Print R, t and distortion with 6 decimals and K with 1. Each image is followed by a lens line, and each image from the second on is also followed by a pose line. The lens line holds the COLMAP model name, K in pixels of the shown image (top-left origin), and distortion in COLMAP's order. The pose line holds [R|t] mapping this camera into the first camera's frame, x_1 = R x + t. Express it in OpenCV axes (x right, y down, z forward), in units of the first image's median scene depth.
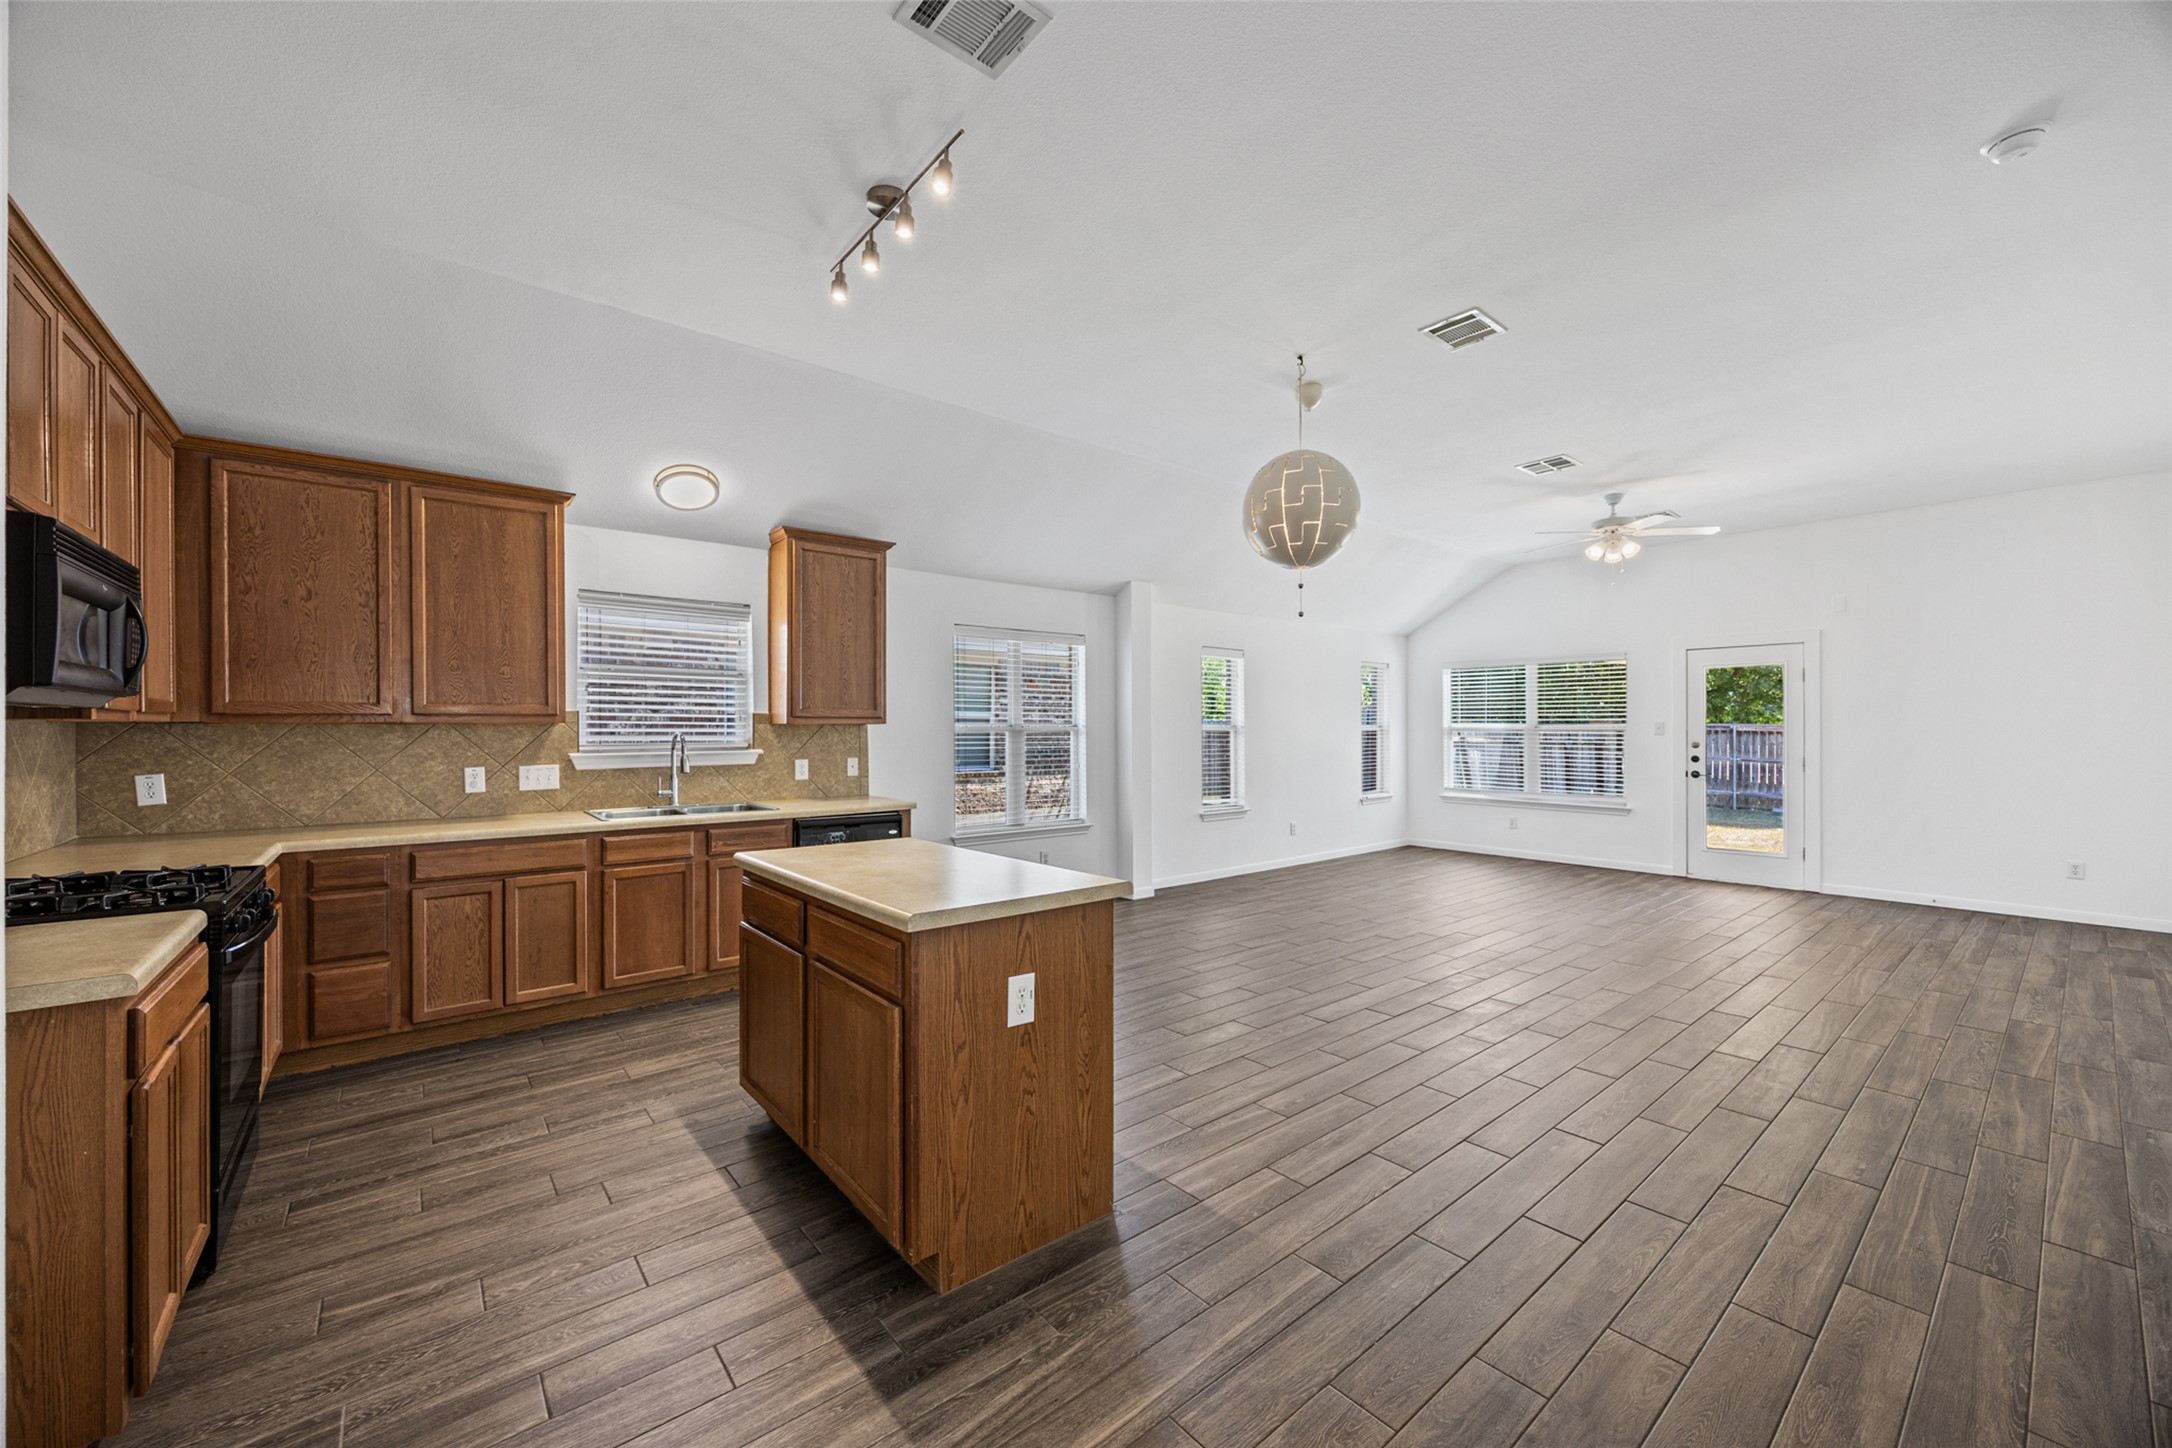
lens RADIAL K [[824.9, 0, 1084.7], [0, 824.9, 727.9], [0, 0, 1]] dist [-0.005809, 0.000490]
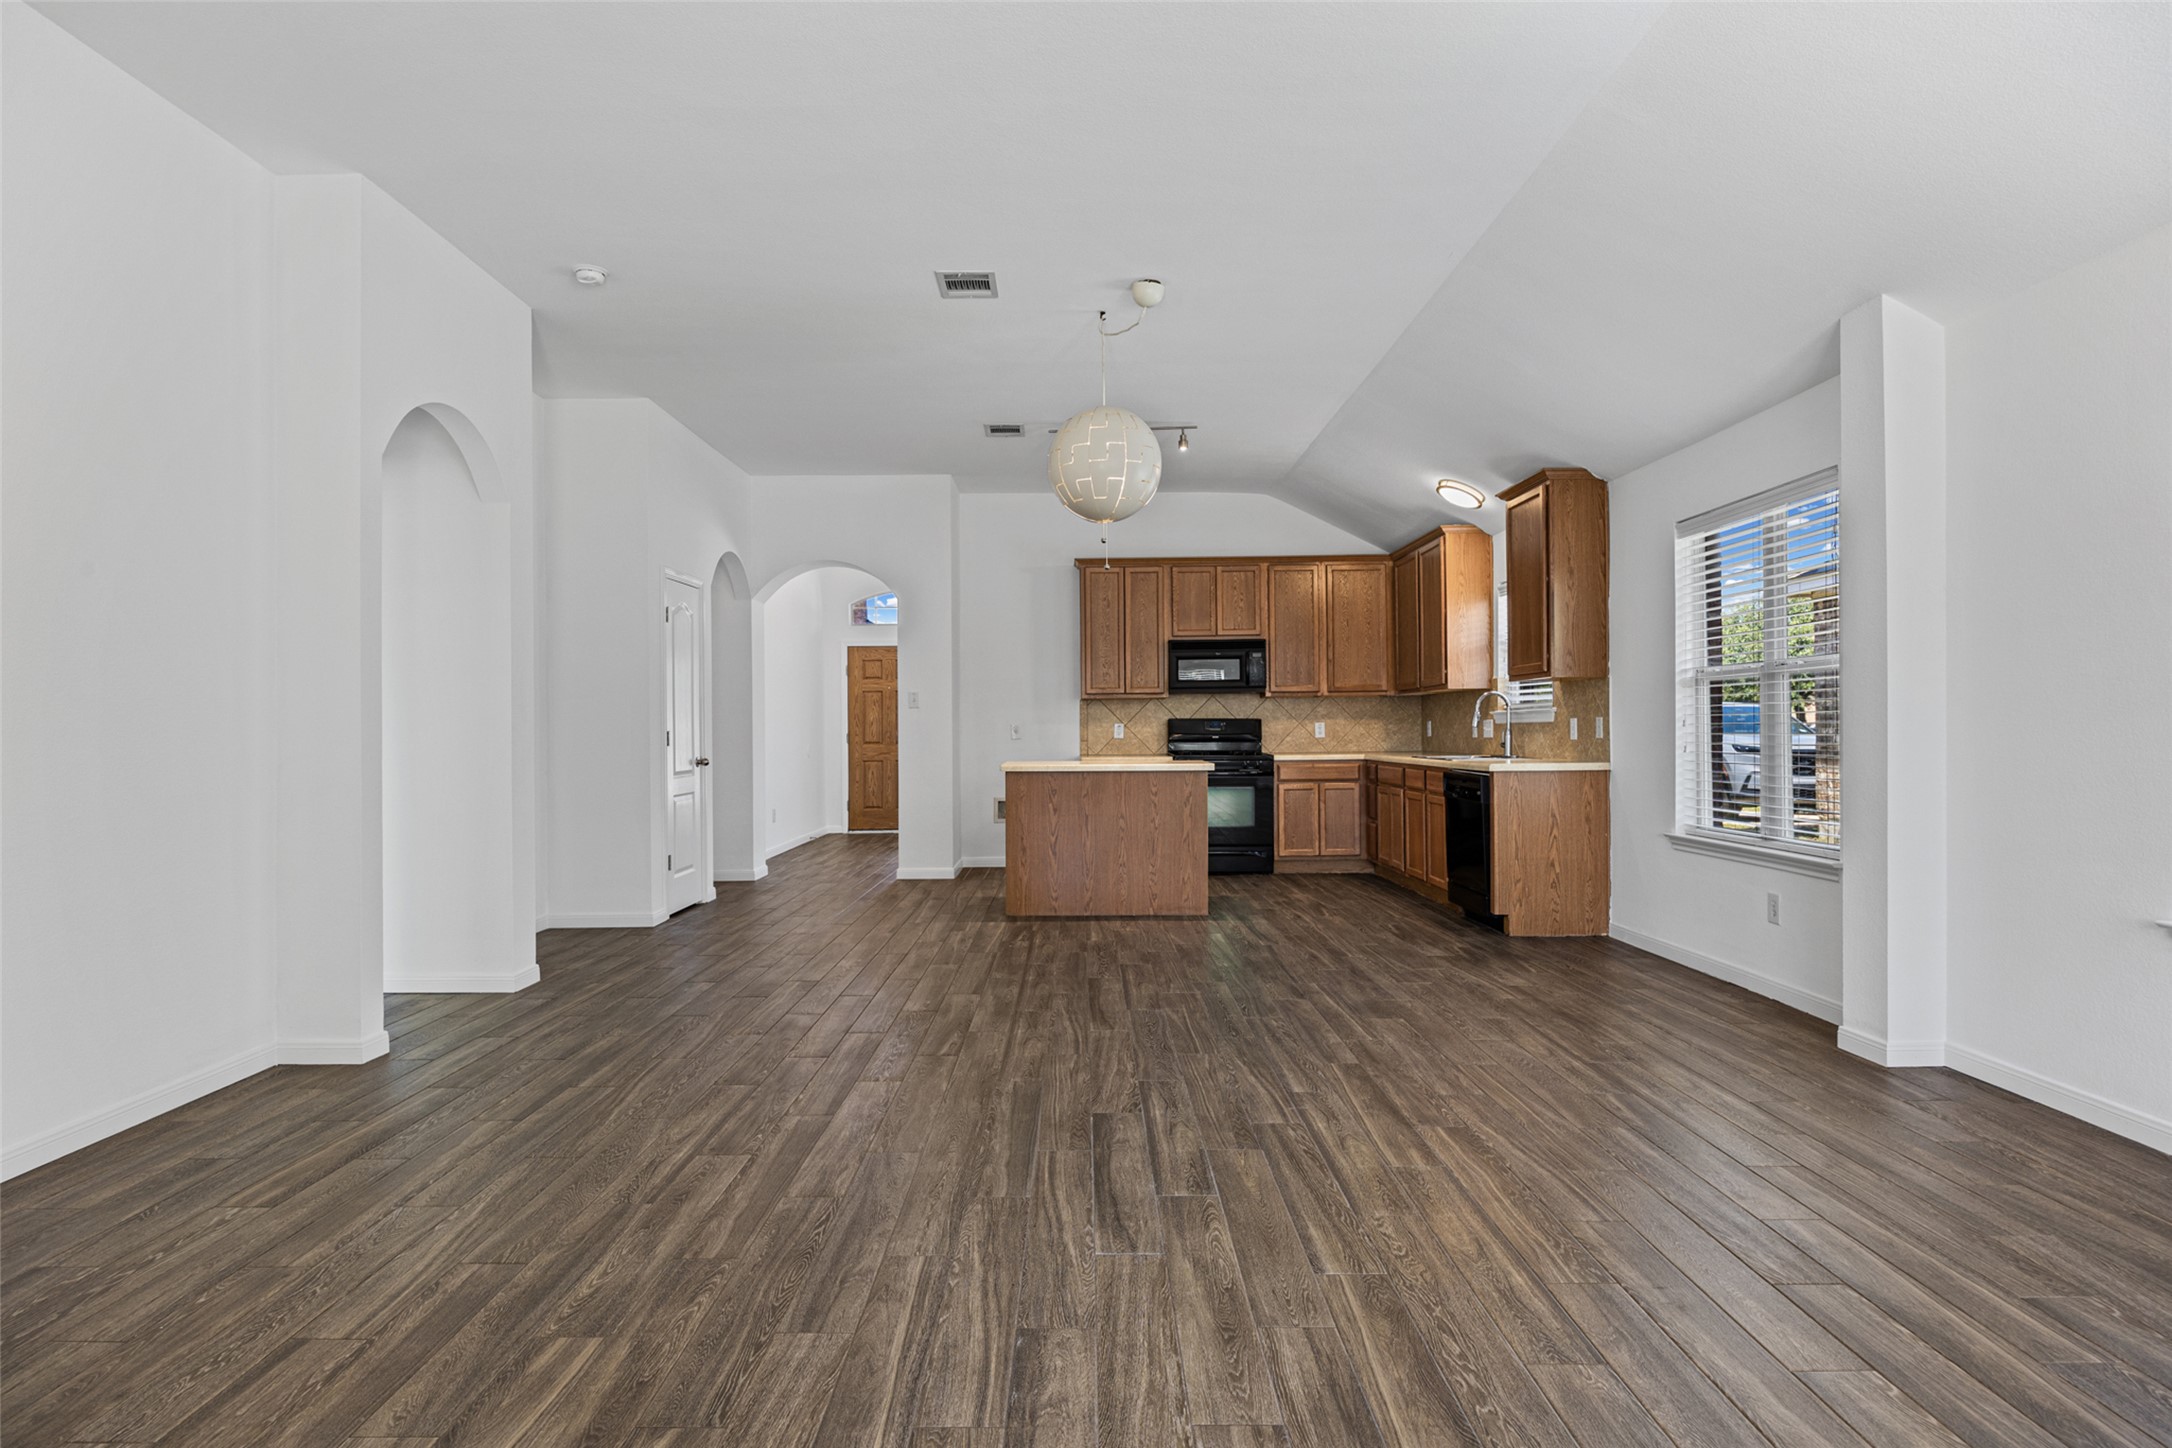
lens RADIAL K [[1159.7, 0, 1064.6], [0, 1159.7, 716.1], [0, 0, 1]] dist [-0.000903, -0.002799]
pose [[-0.643855, -0.001027, -0.765147, 1.234086], [0.012973, 0.999841, -0.012258, 0.053214], [0.765038, -0.017819, -0.643739, 1.679614]]
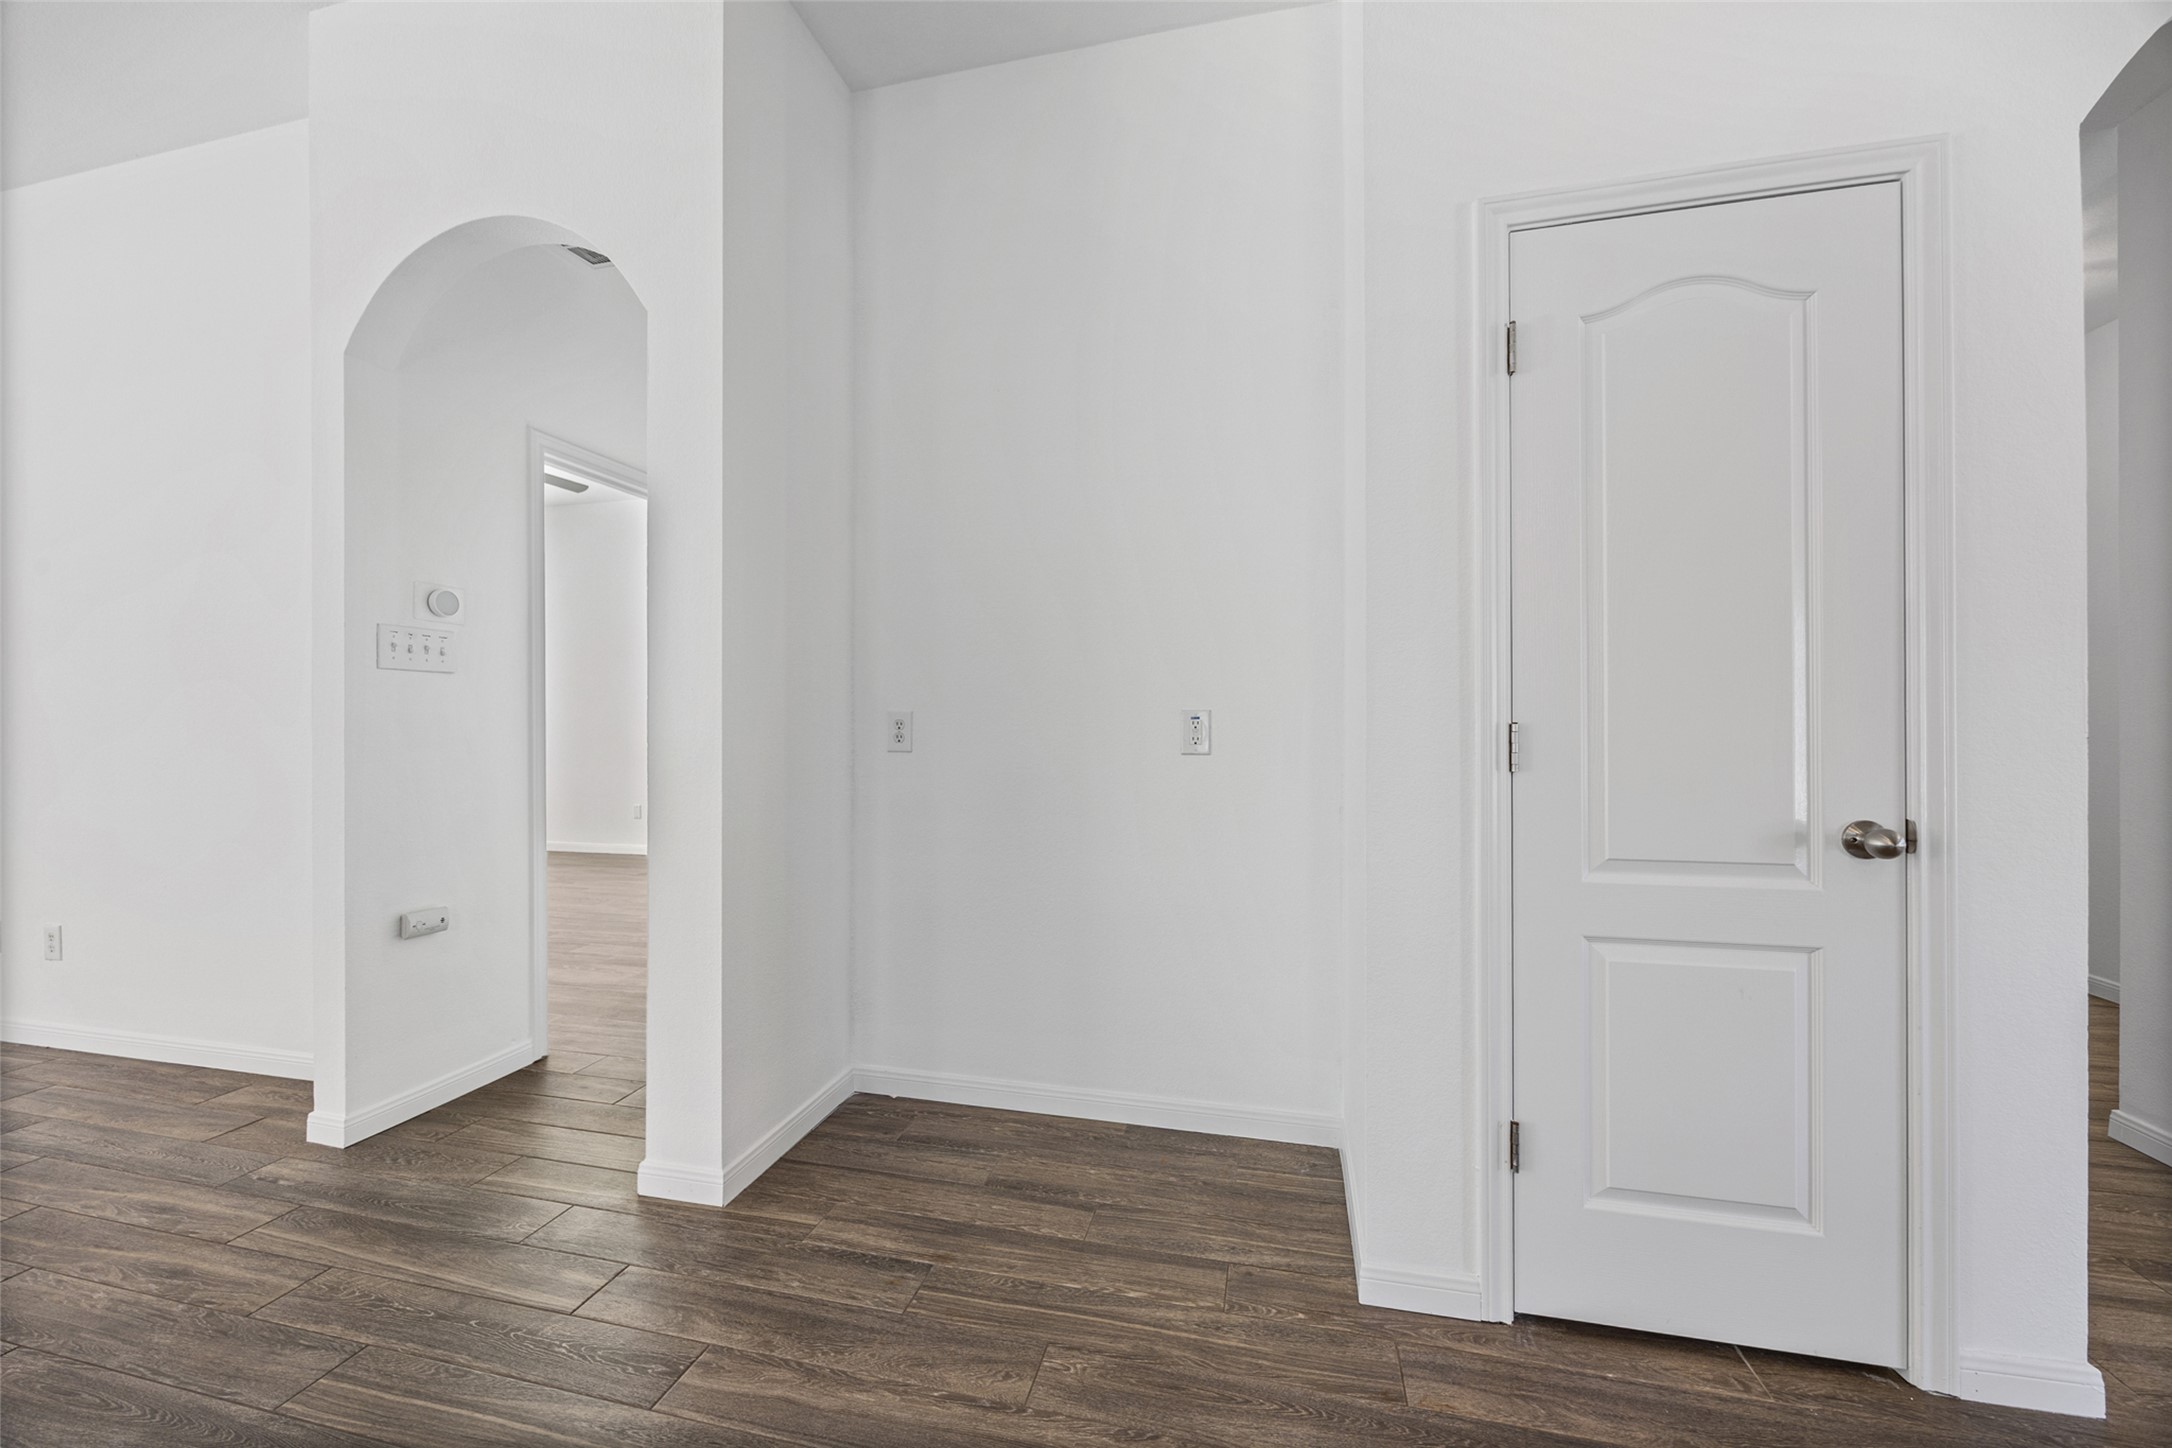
lens RADIAL K [[838.3, 0, 1079.9], [0, 838.3, 709.2], [0, 0, 1]] dist [-0.005984, 0.000581]
pose [[-0.589635, 0.012000, 0.807581, 0.143748], [0.002115, 0.999909, -0.013314, 0.045326], [-0.807667, -0.006142, -0.589607, 0.542198]]
